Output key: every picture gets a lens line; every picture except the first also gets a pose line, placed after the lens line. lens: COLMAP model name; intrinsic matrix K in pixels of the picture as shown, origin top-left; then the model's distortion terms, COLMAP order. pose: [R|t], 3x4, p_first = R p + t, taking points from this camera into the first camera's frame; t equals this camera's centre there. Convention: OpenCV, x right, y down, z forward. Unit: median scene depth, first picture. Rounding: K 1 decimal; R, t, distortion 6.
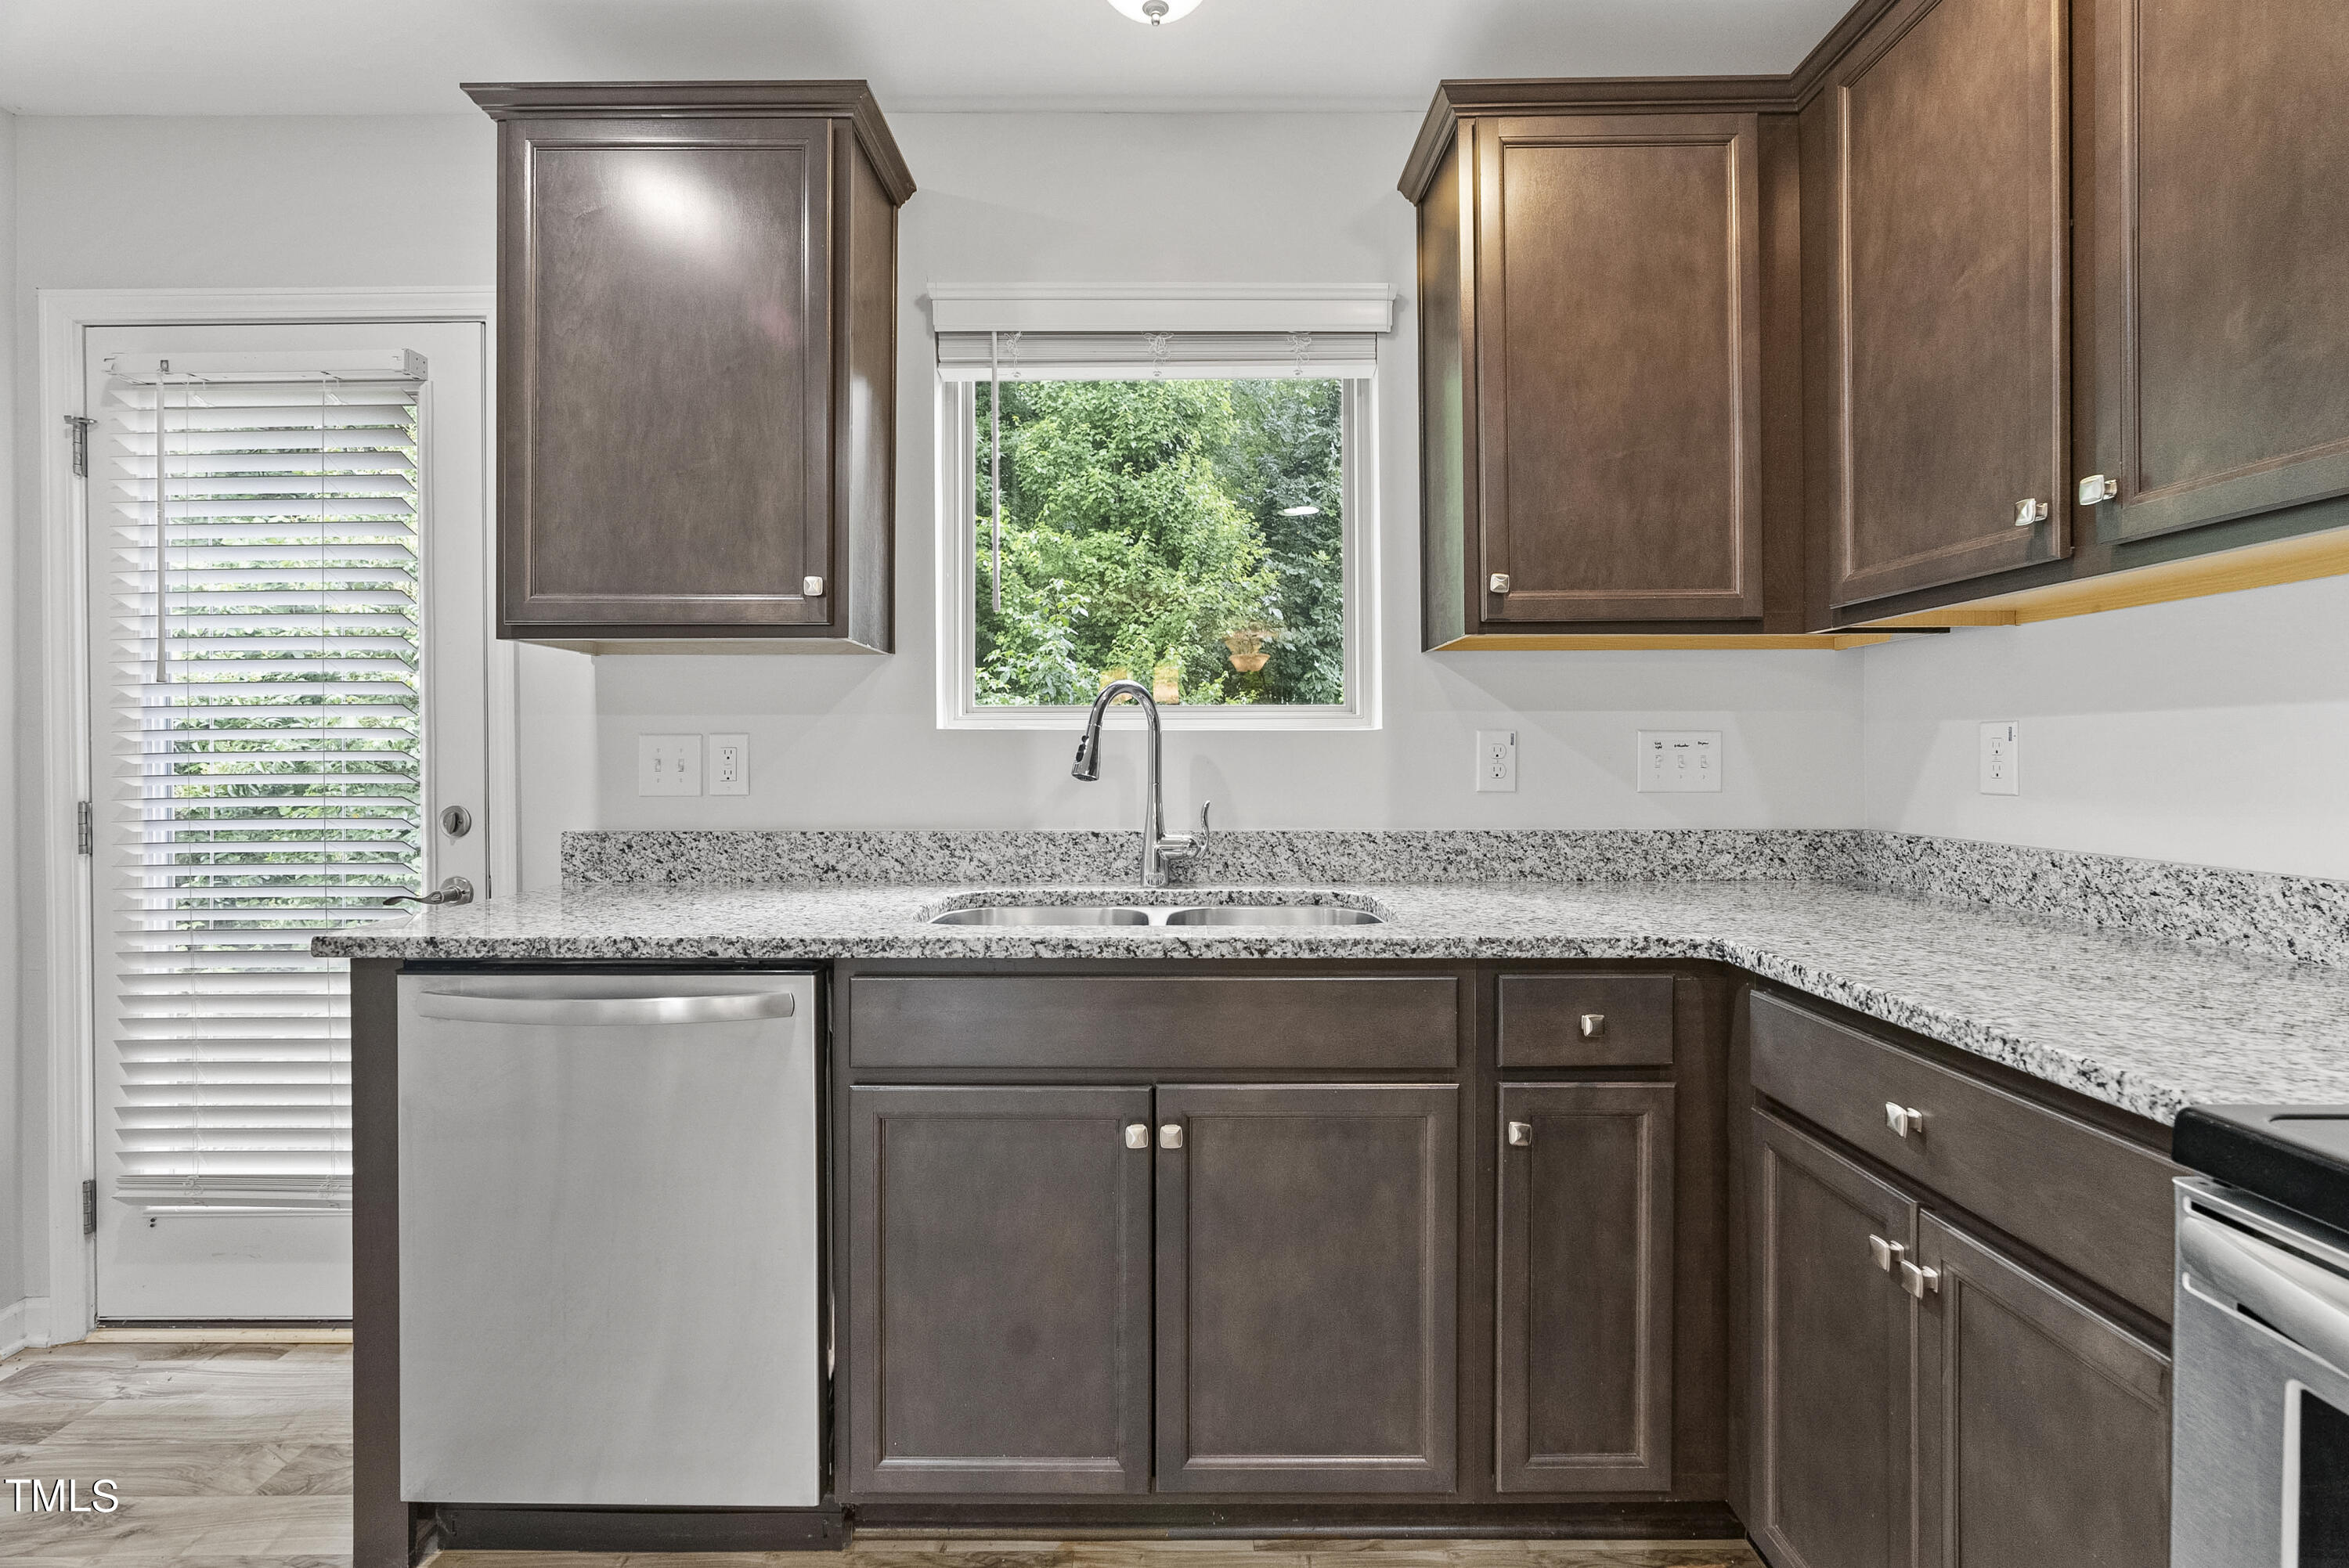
lens RADIAL K [[1065.2, 0, 1172.0], [0, 1065.2, 752.5], [0, 0, 1]] dist [-0.007936, 0.000494]
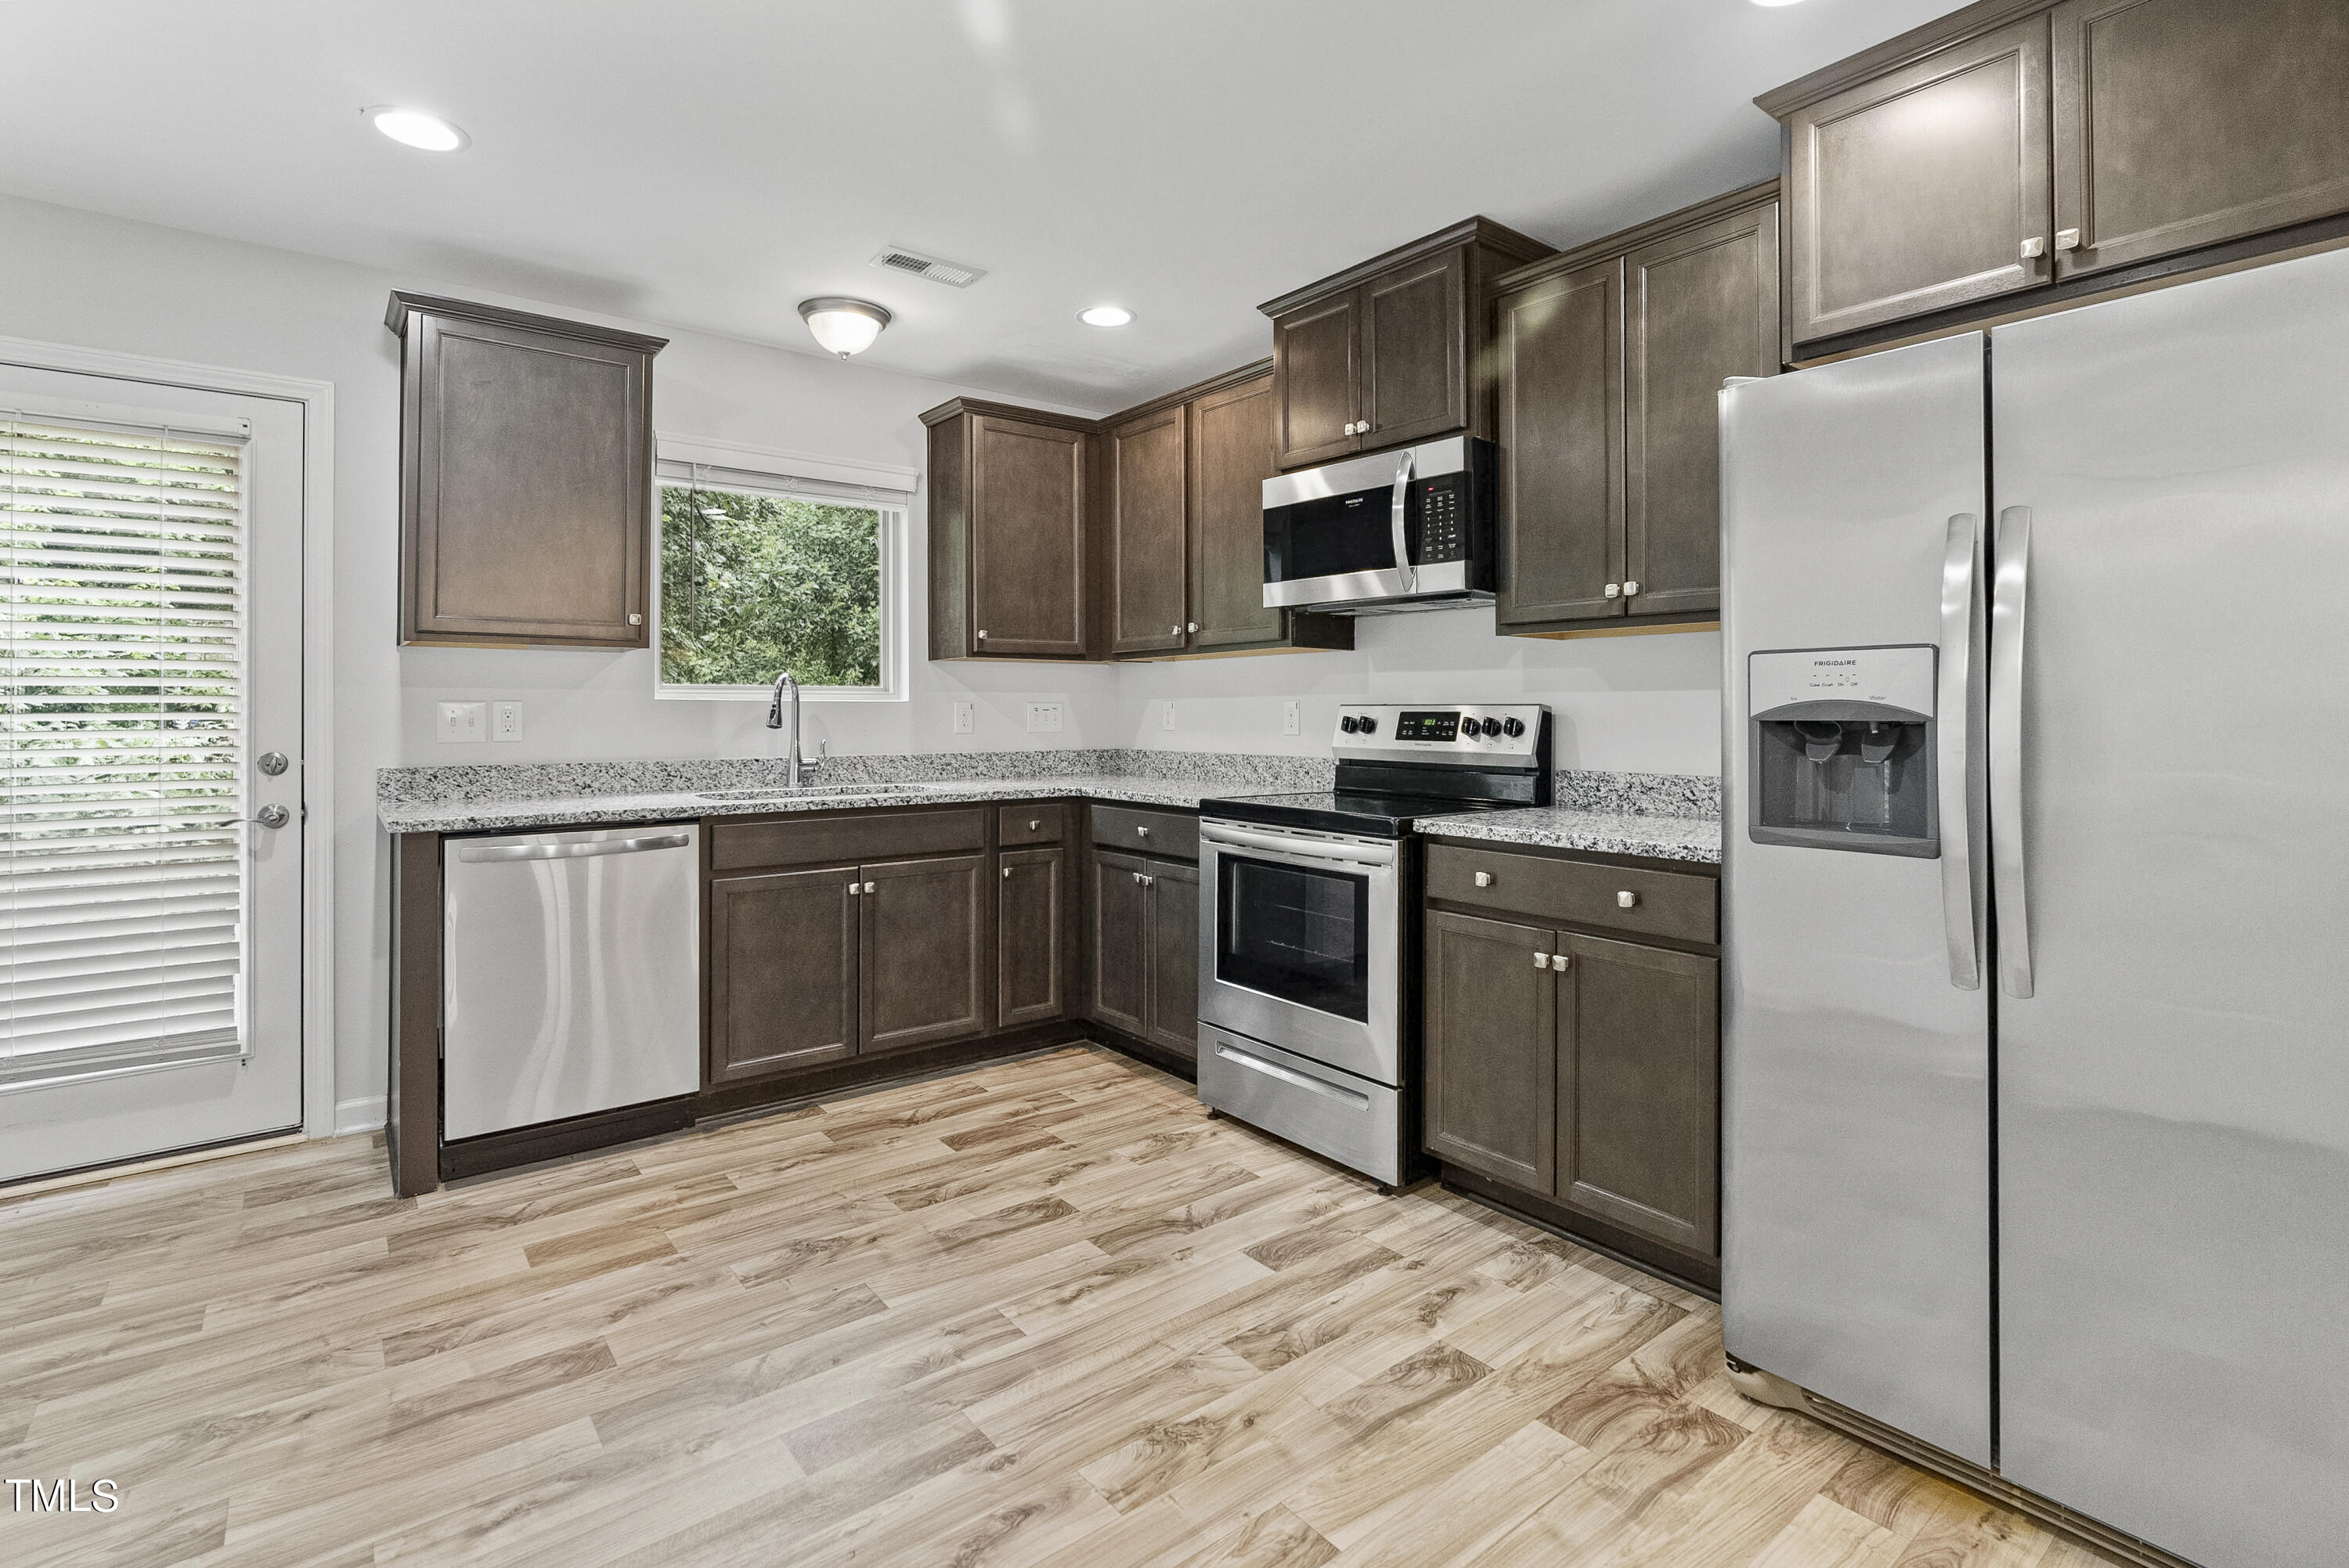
lens RADIAL K [[1103.2, 0, 1181.4], [0, 1103.2, 699.9], [0, 0, 1]] dist [0.000535, 0.000102]
pose [[0.785621, 0.007070, 0.618667, -0.791821], [-0.000222, 0.999938, -0.011146, -0.002350], [-0.618707, 0.008619, 0.785574, -1.044340]]
